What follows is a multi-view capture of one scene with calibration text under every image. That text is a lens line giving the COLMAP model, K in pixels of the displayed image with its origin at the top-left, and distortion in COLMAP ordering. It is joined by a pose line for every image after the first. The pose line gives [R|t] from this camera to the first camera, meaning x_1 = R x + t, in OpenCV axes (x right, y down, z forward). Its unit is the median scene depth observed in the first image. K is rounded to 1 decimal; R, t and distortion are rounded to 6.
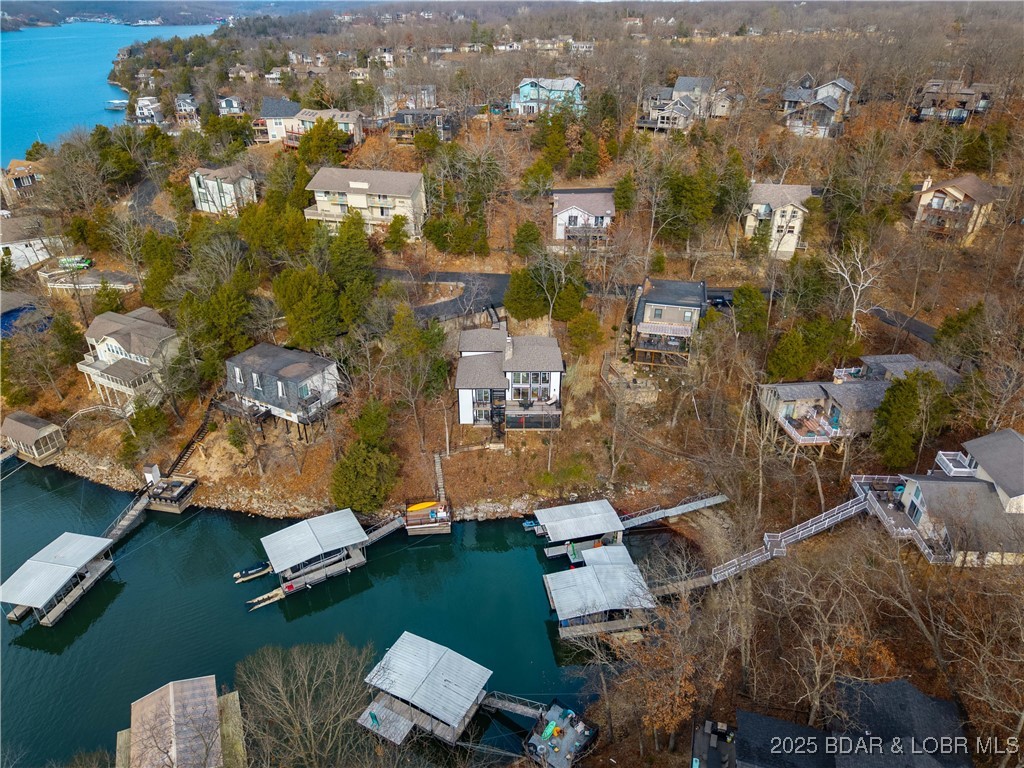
lens RADIAL K [[684.8, 0, 494.1], [0, 684.8, 372.1], [0, 0, 1]] dist [0.027609, -0.033454]
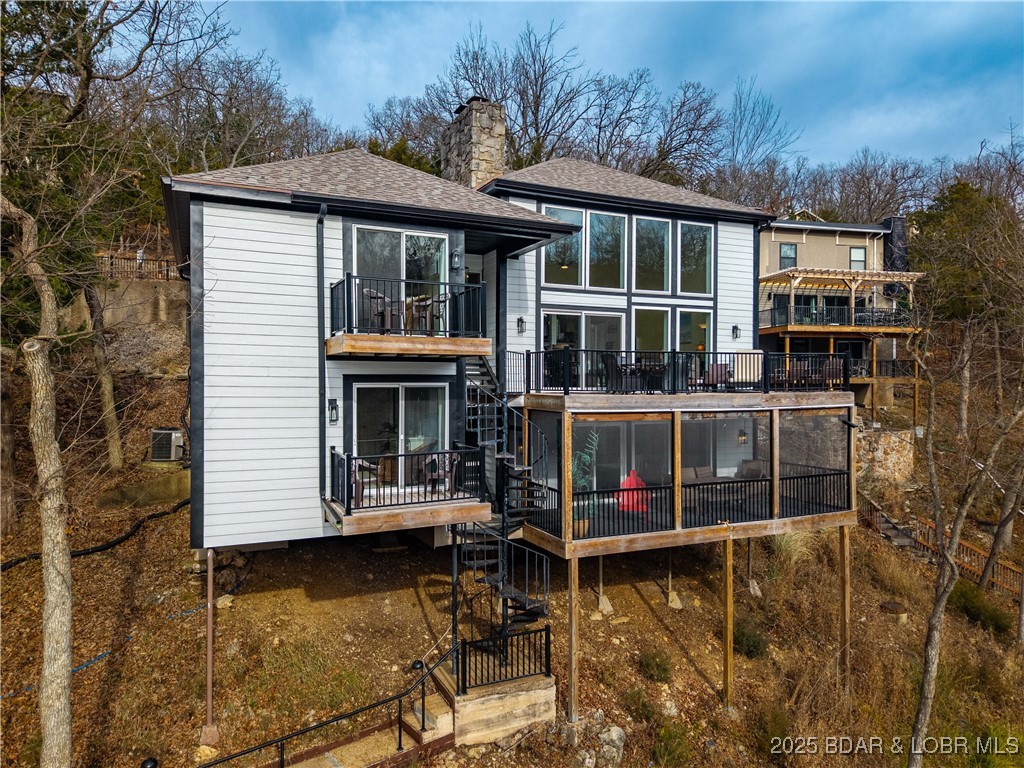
lens RADIAL K [[684.8, 0, 508.5], [0, 684.8, 386.0], [0, 0, 1]] dist [0.027609, -0.033454]
pose [[0.905957, 0.006941, 0.423314, -0.051367], [0.192357, 0.883957, -0.426168, 0.108665], [-0.377149, 0.467517, 0.799491, 0.860117]]
